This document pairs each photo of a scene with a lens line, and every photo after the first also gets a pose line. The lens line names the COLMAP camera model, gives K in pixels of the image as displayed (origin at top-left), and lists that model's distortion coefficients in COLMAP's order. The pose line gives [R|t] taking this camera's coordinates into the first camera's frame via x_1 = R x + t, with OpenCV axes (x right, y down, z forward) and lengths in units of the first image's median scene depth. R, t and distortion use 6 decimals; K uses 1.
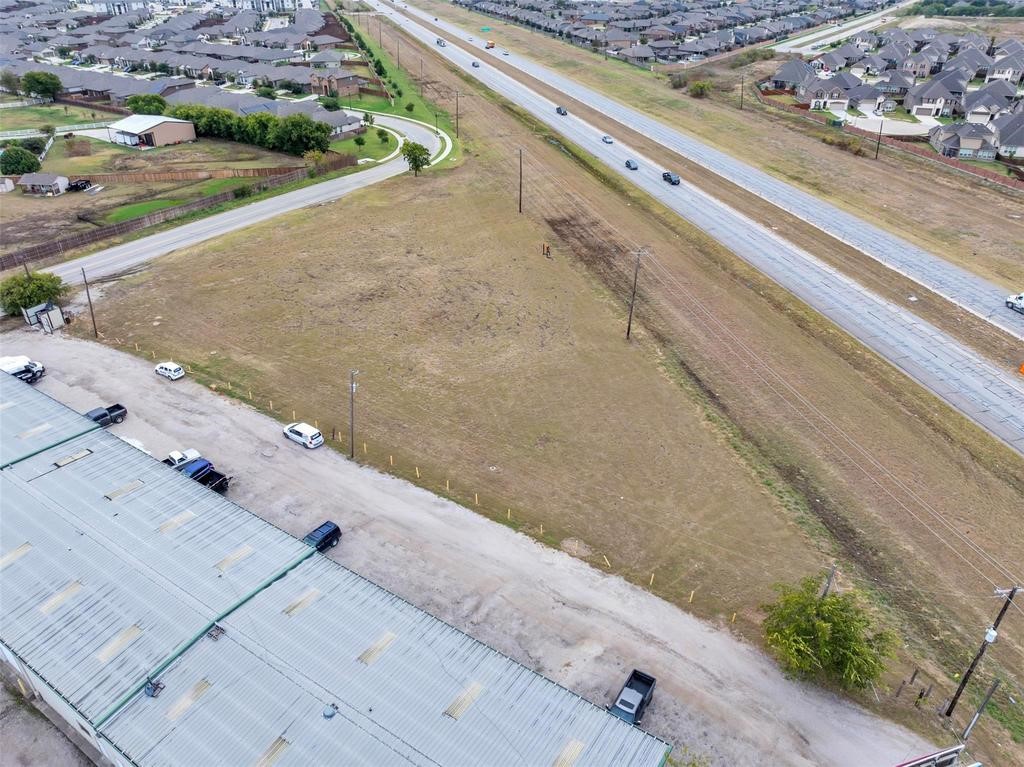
lens RADIAL K [[725.7, 0, 516.4], [0, 725.7, 378.6], [0, 0, 1]] dist [-0.034391, 0.001389]
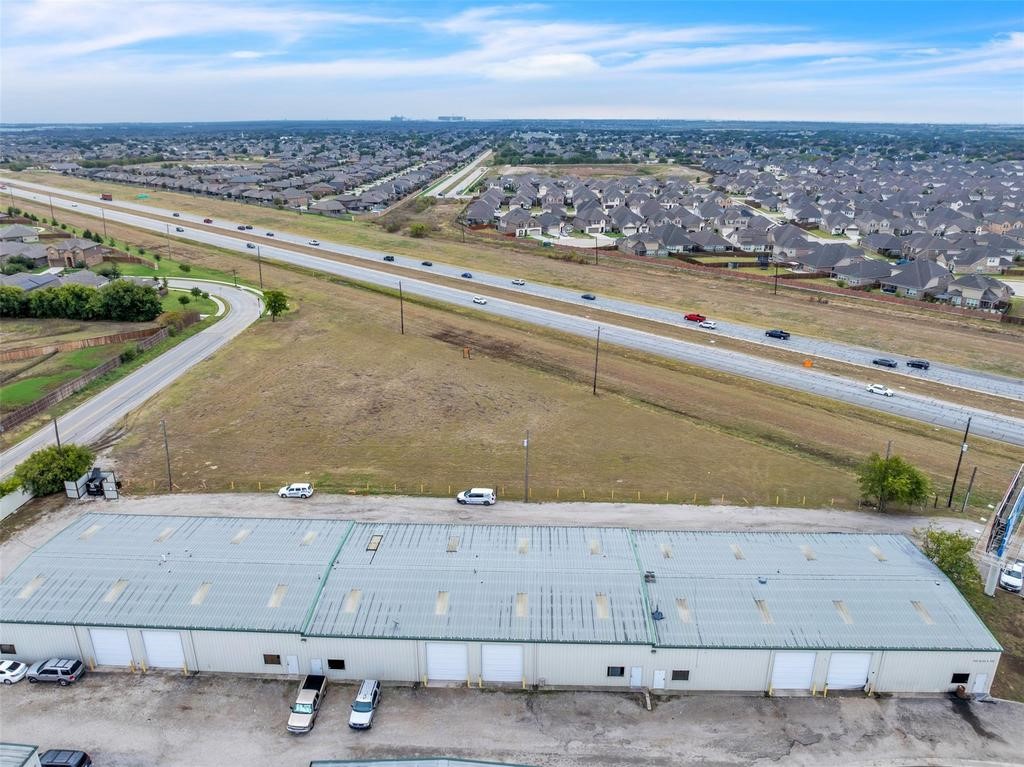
lens RADIAL K [[725.7, 0, 516.4], [0, 725.7, 378.6], [0, 0, 1]] dist [-0.034391, 0.001389]
pose [[0.855033, -0.175209, 0.488079, -0.508895], [0.265291, 0.956497, -0.121385, 0.033196], [-0.445578, 0.233271, 0.864317, -0.079022]]
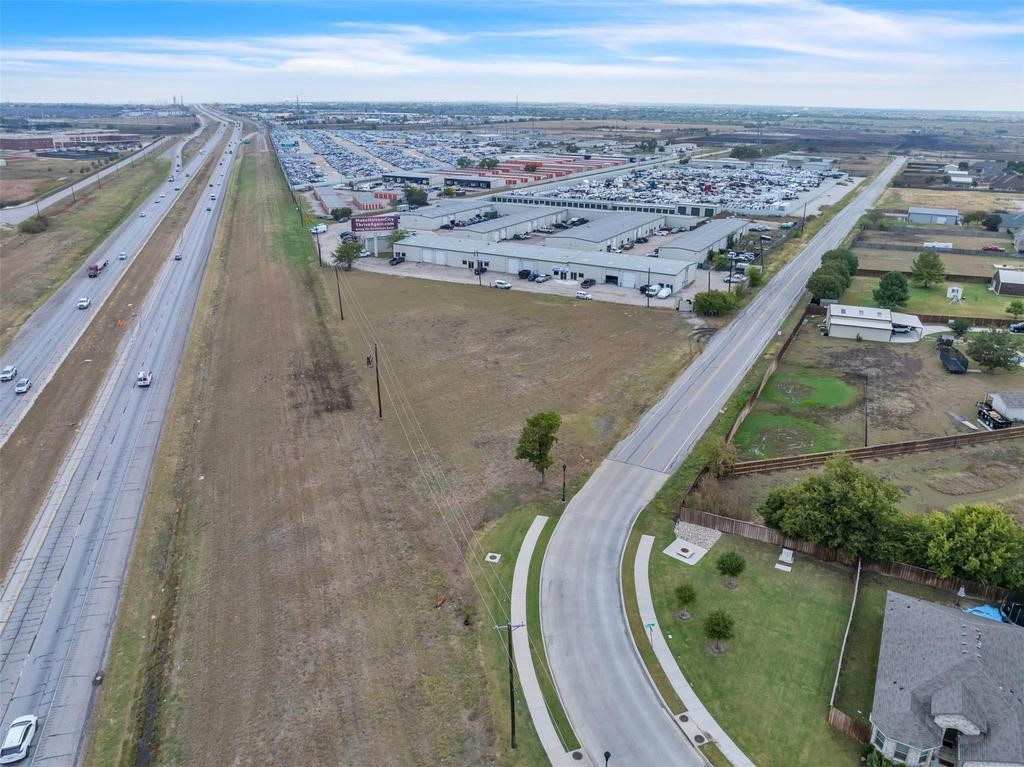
lens RADIAL K [[725.7, 0, 516.4], [0, 725.7, 378.6], [0, 0, 1]] dist [-0.034391, 0.001389]
pose [[-0.997815, 0.013995, -0.064576, -0.113048], [-0.042278, 0.615853, 0.786726, -1.081472], [0.050779, 0.787737, -0.613915, 1.783719]]
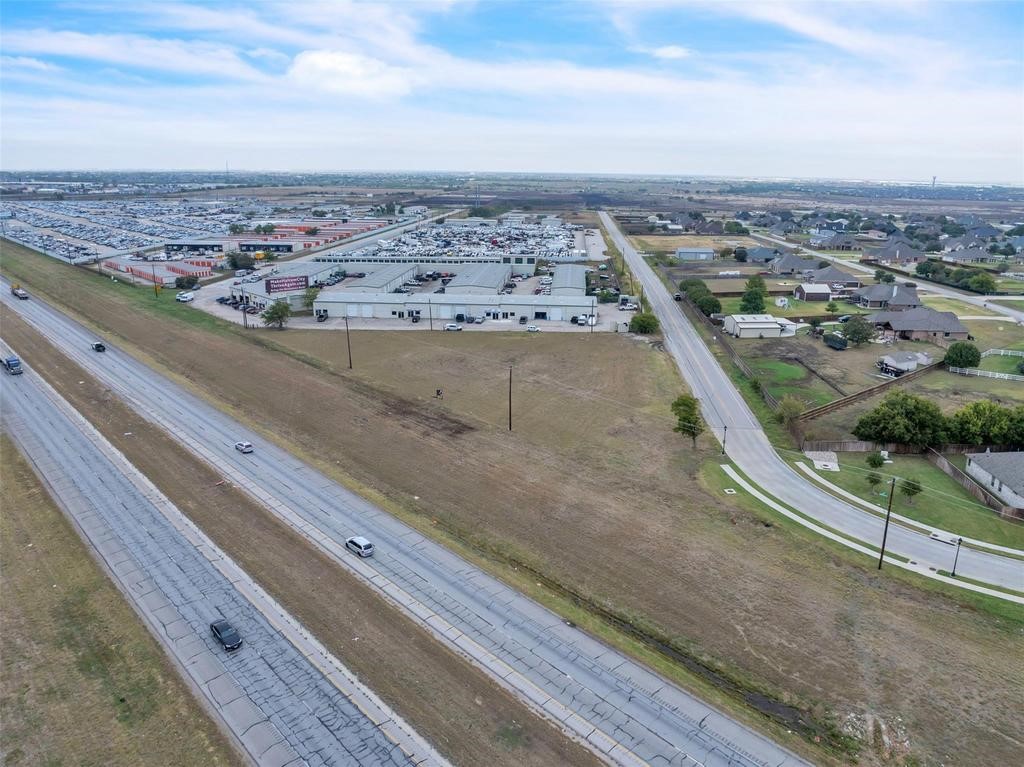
lens RADIAL K [[725.7, 0, 516.4], [0, 725.7, 378.6], [0, 0, 1]] dist [-0.034391, 0.001389]
pose [[-0.880701, 0.119966, -0.458229, 0.506931], [-0.254123, 0.696720, 0.670822, -1.095543], [0.399733, 0.707240, -0.583116, 1.825734]]
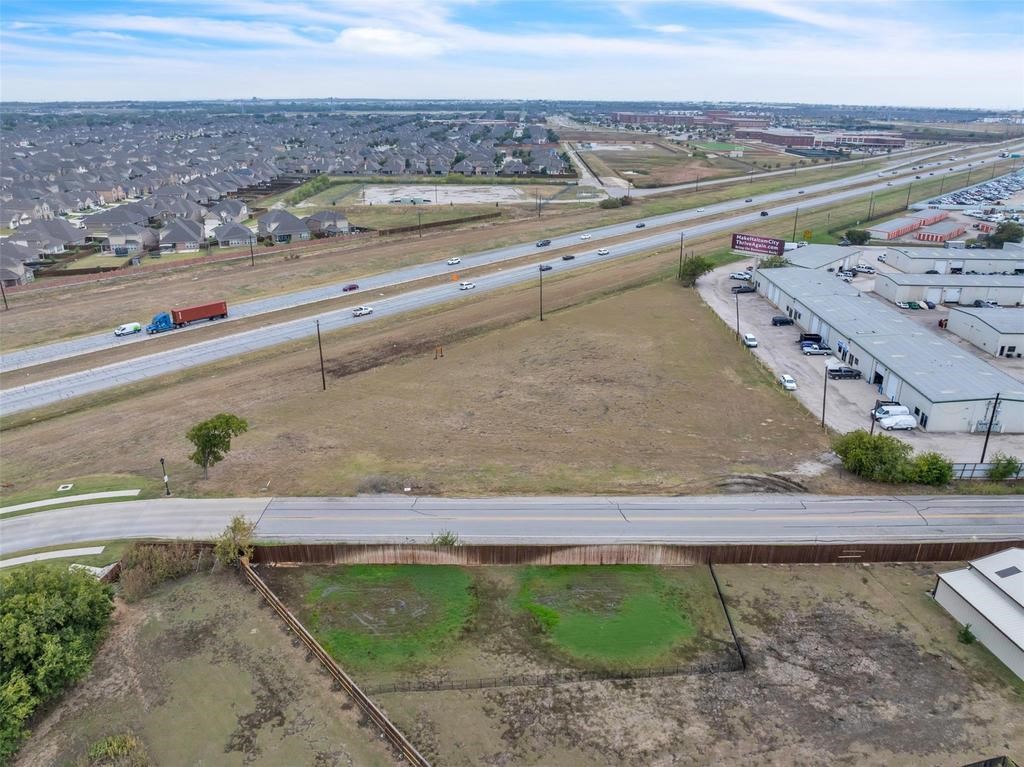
lens RADIAL K [[725.7, 0, 516.4], [0, 725.7, 378.6], [0, 0, 1]] dist [-0.034391, 0.001389]
pose [[-0.530320, -0.313642, 0.787648, -0.957427], [0.428394, 0.702582, 0.568205, -0.765821], [-0.731601, 0.638754, -0.238231, 1.256941]]
